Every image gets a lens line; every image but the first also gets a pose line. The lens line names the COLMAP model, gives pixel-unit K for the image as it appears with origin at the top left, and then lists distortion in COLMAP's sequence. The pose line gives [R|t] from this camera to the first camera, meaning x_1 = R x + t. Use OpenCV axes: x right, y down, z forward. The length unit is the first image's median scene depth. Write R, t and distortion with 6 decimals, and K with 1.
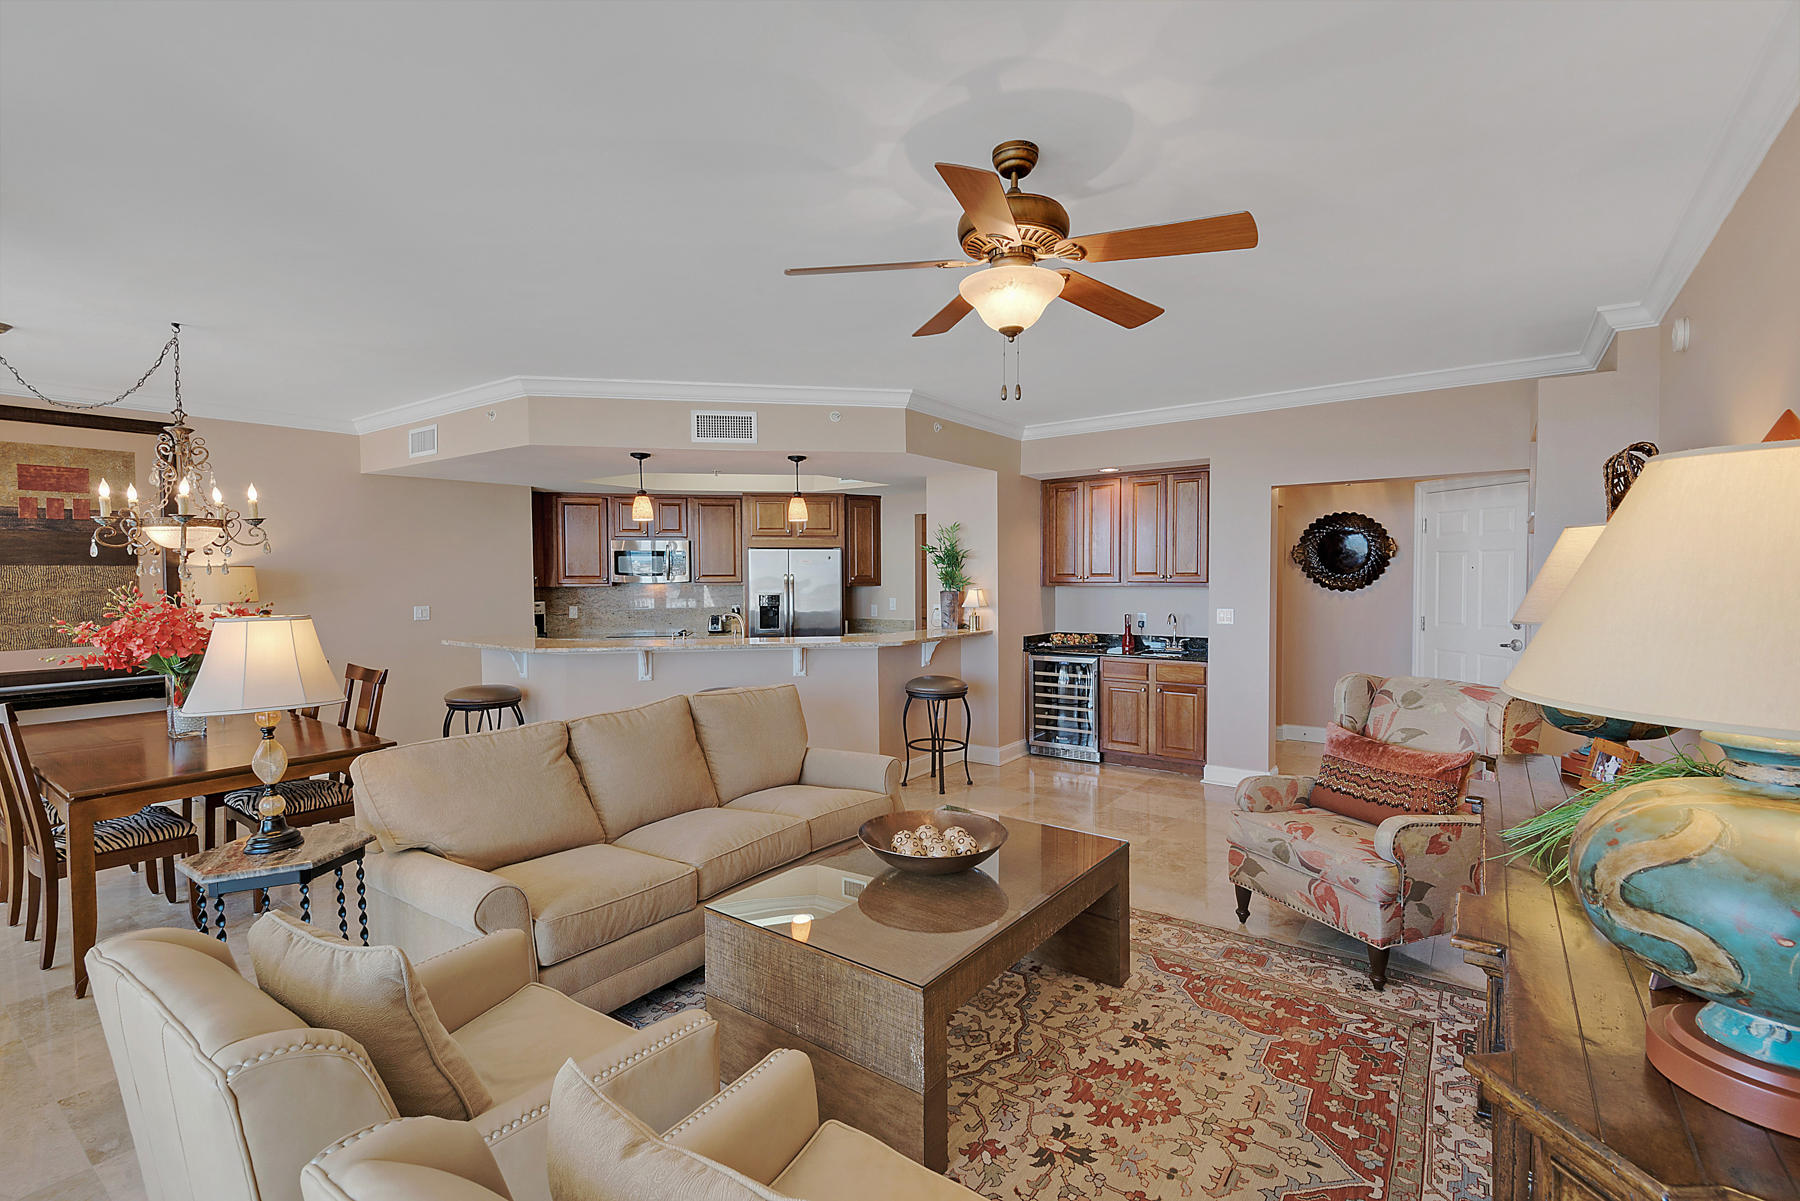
lens RADIAL K [[810.6, 0, 911.7], [0, 810.6, 595.3], [0, 0, 1]] dist [0.037373, -0.023819]
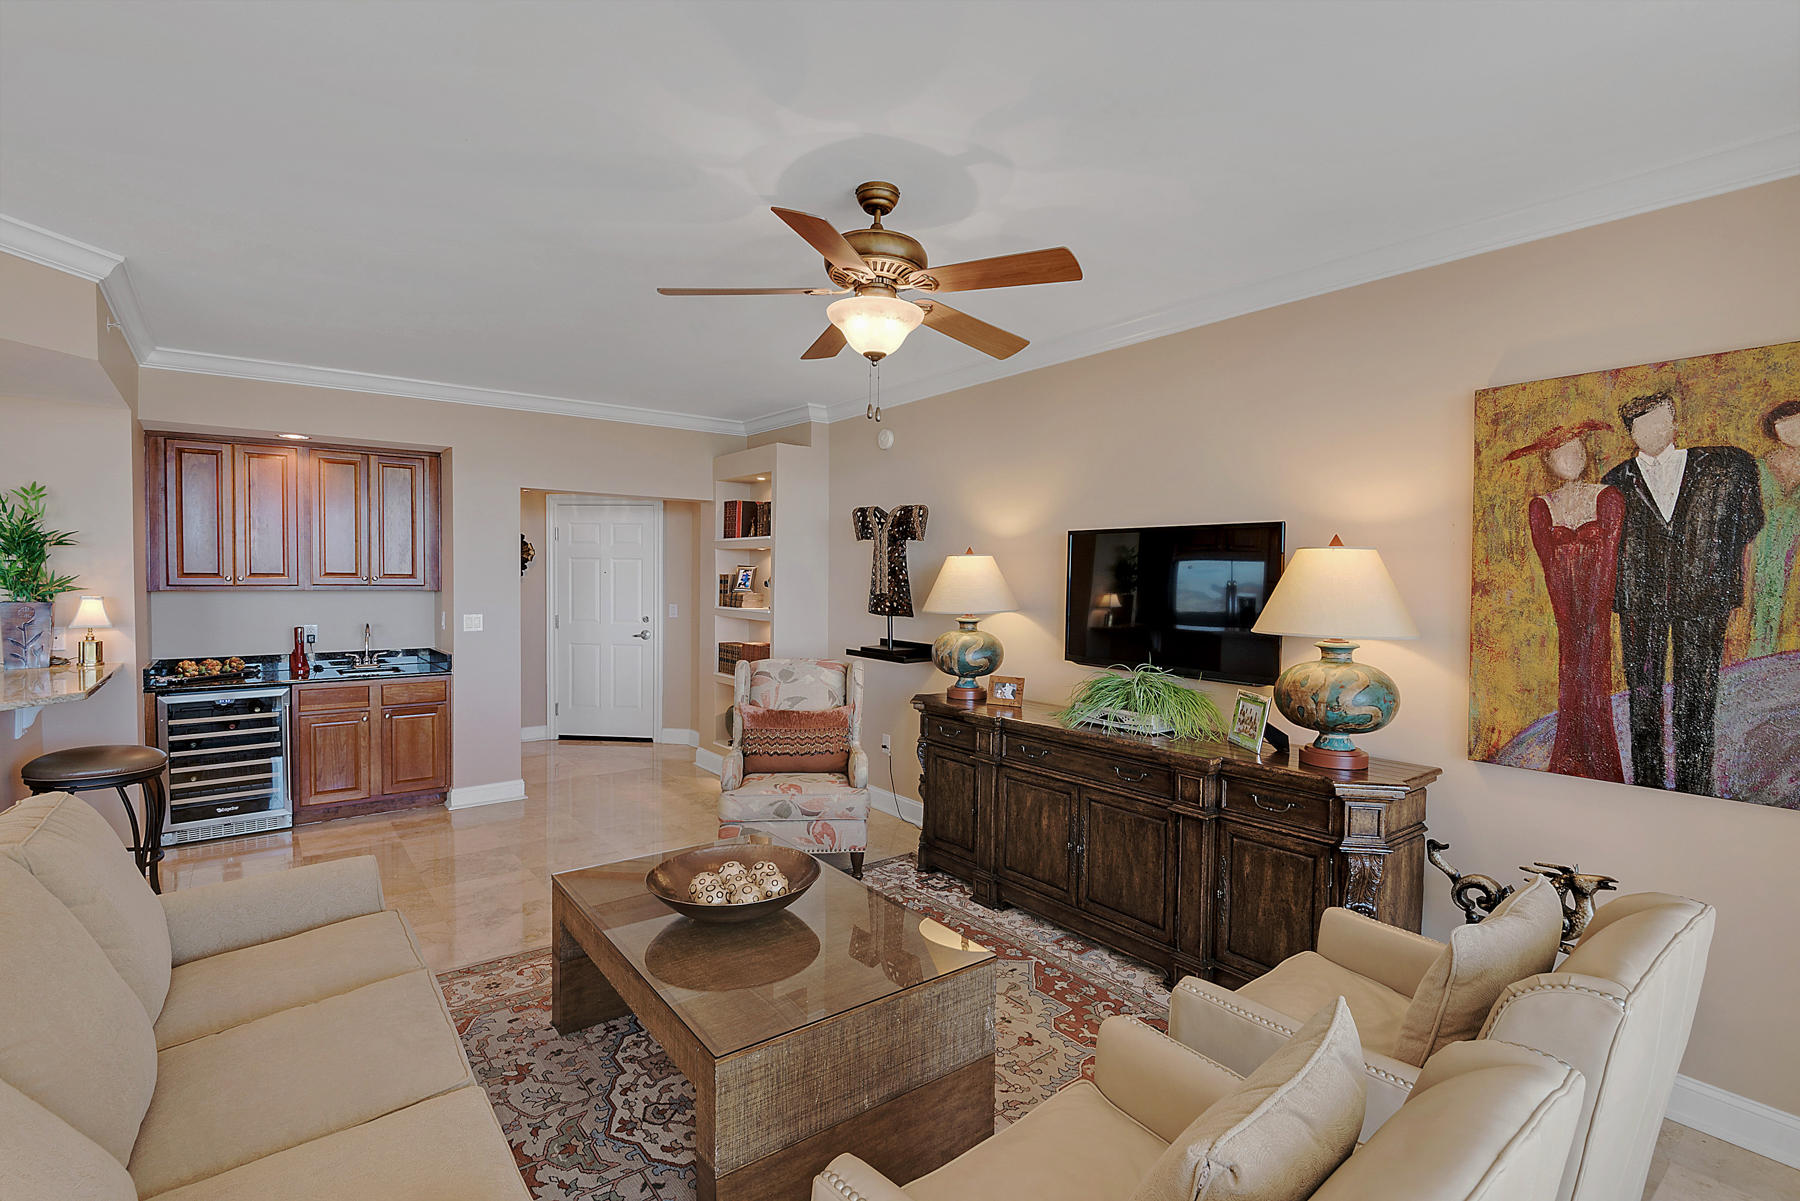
lens RADIAL K [[826.0, 0, 896.6], [0, 826.0, 596.5], [0, 0, 1]] dist [0.011020, -0.000776]
pose [[0.290853, -0.017176, 0.956613, -0.369707], [0.014136, 0.999807, 0.013653, -0.009657], [-0.956663, 0.009552, 0.291040, 0.268283]]
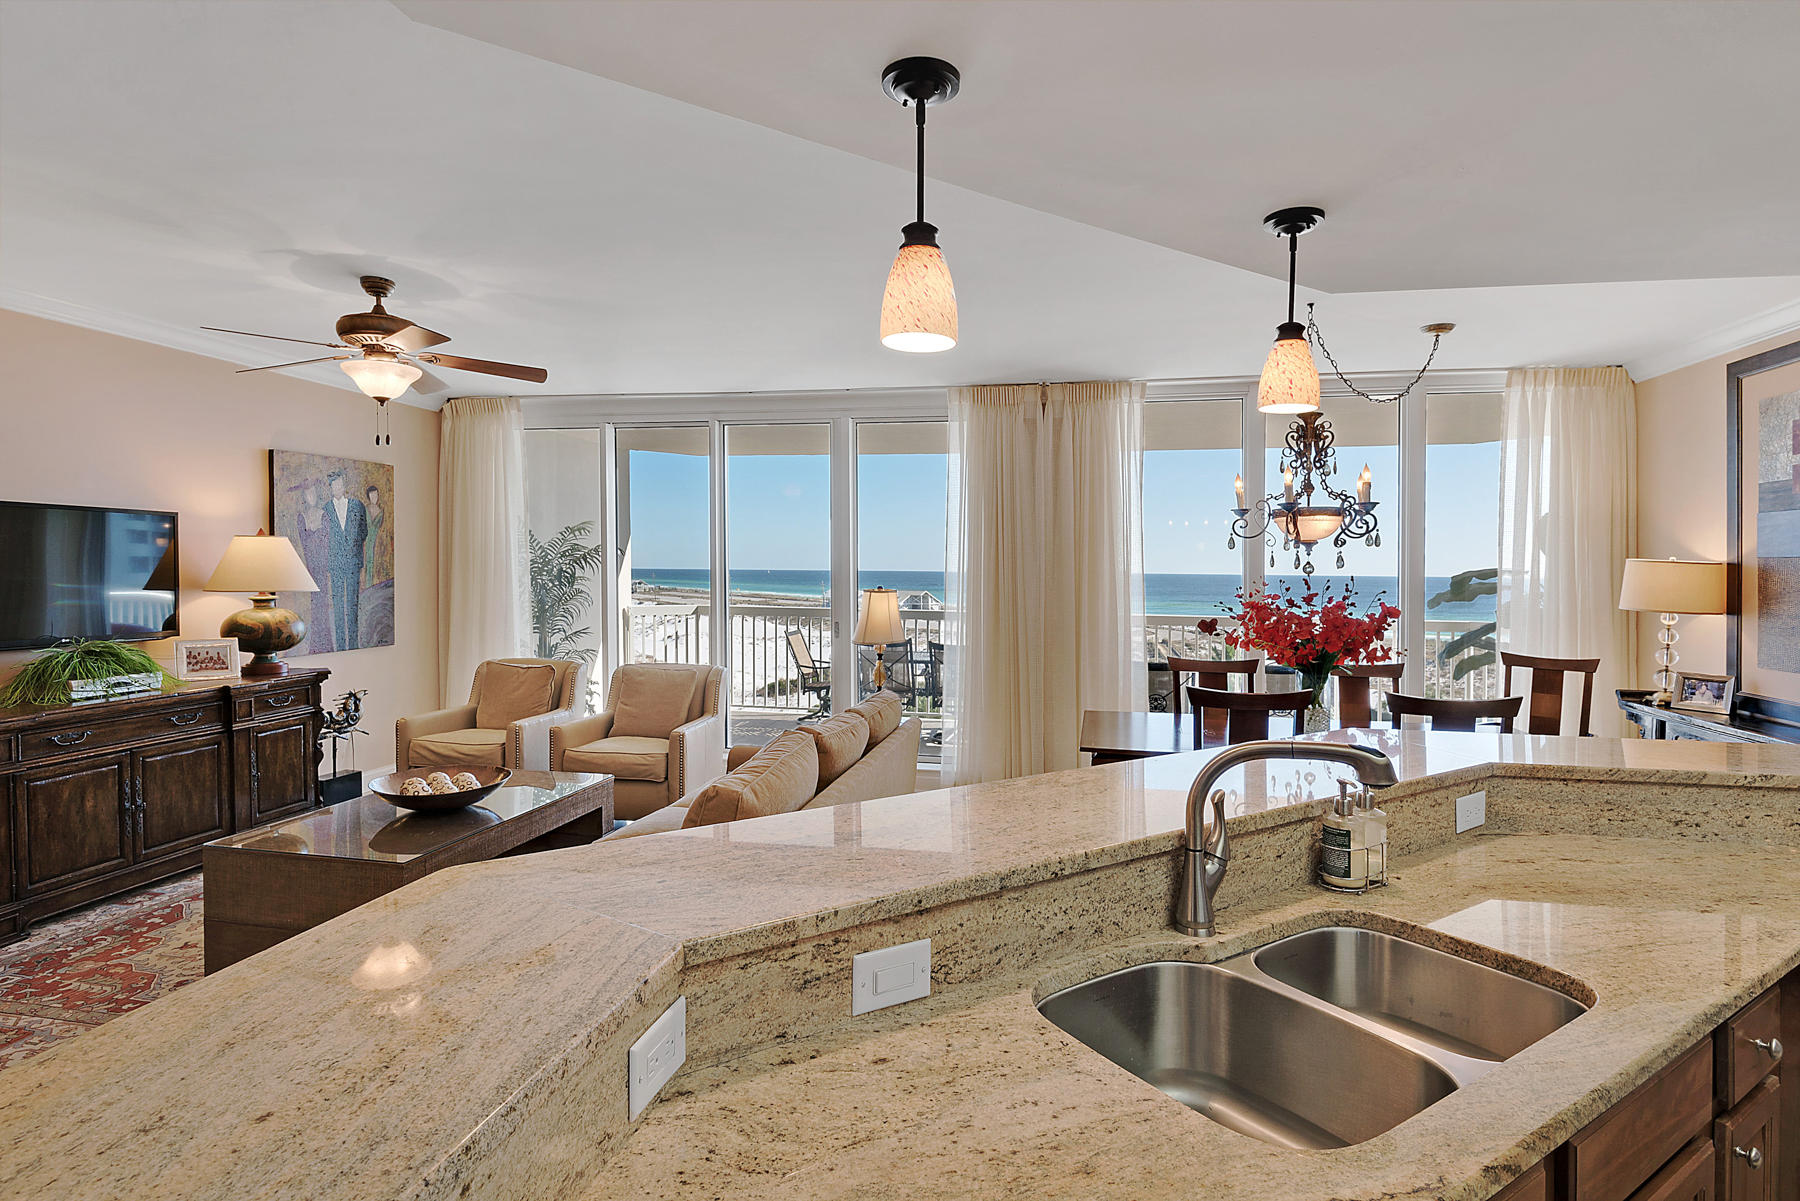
lens RADIAL K [[922.5, 0, 901.8], [0, 922.5, 589.0], [0, 0, 1]] dist [-0.001031, -0.000620]
pose [[-0.912223, 0.004676, -0.409667, -0.018246], [-0.016991, 0.998643, 0.049233, -0.031262], [0.409341, 0.051872, -0.910906, 1.183933]]
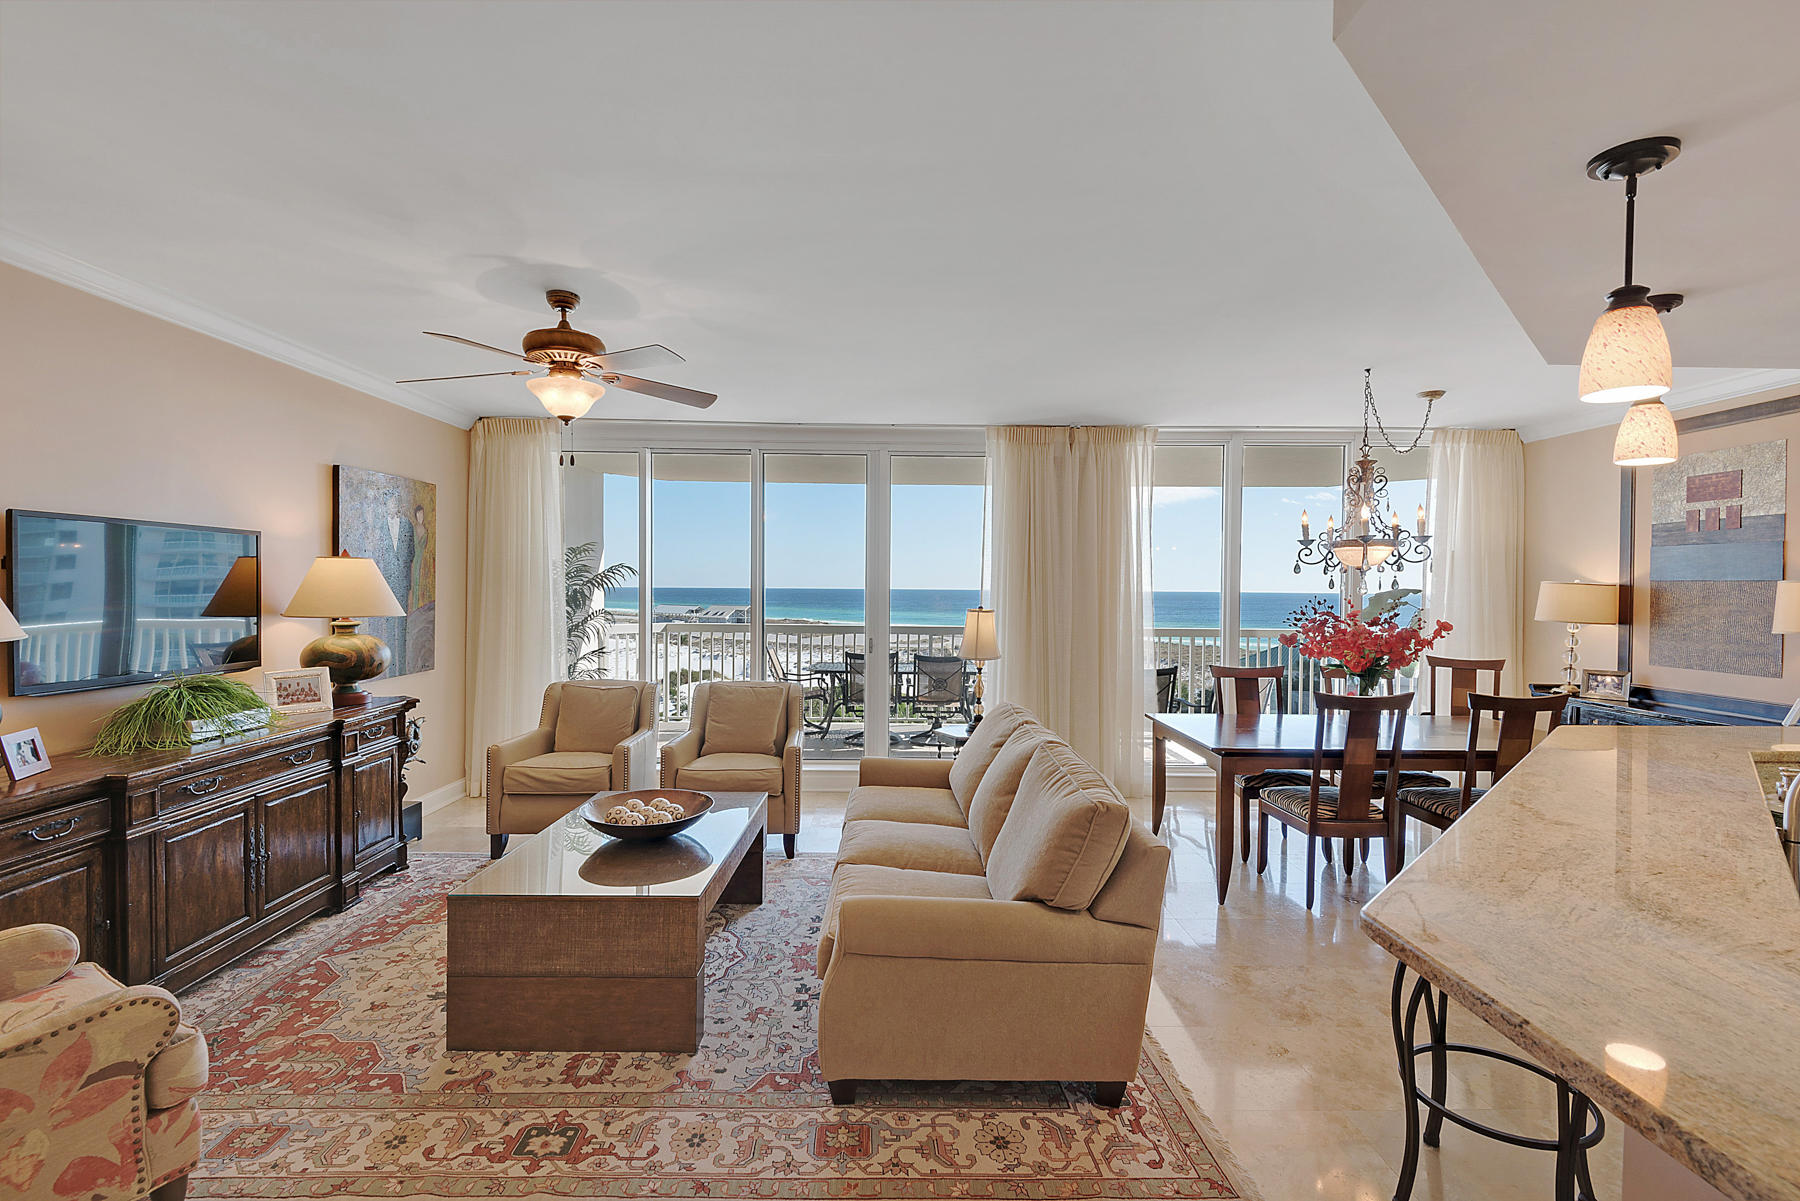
lens RADIAL K [[820.9, 0, 900.0], [0, 820.9, 600.5], [0, 0, 1]] dist [-0.000782, -0.000069]
pose [[-0.809196, 0.007700, -0.587489, 0.200171], [-0.020892, 0.998905, 0.041868, -0.030676], [0.587167, 0.046153, -0.808149, 1.021813]]
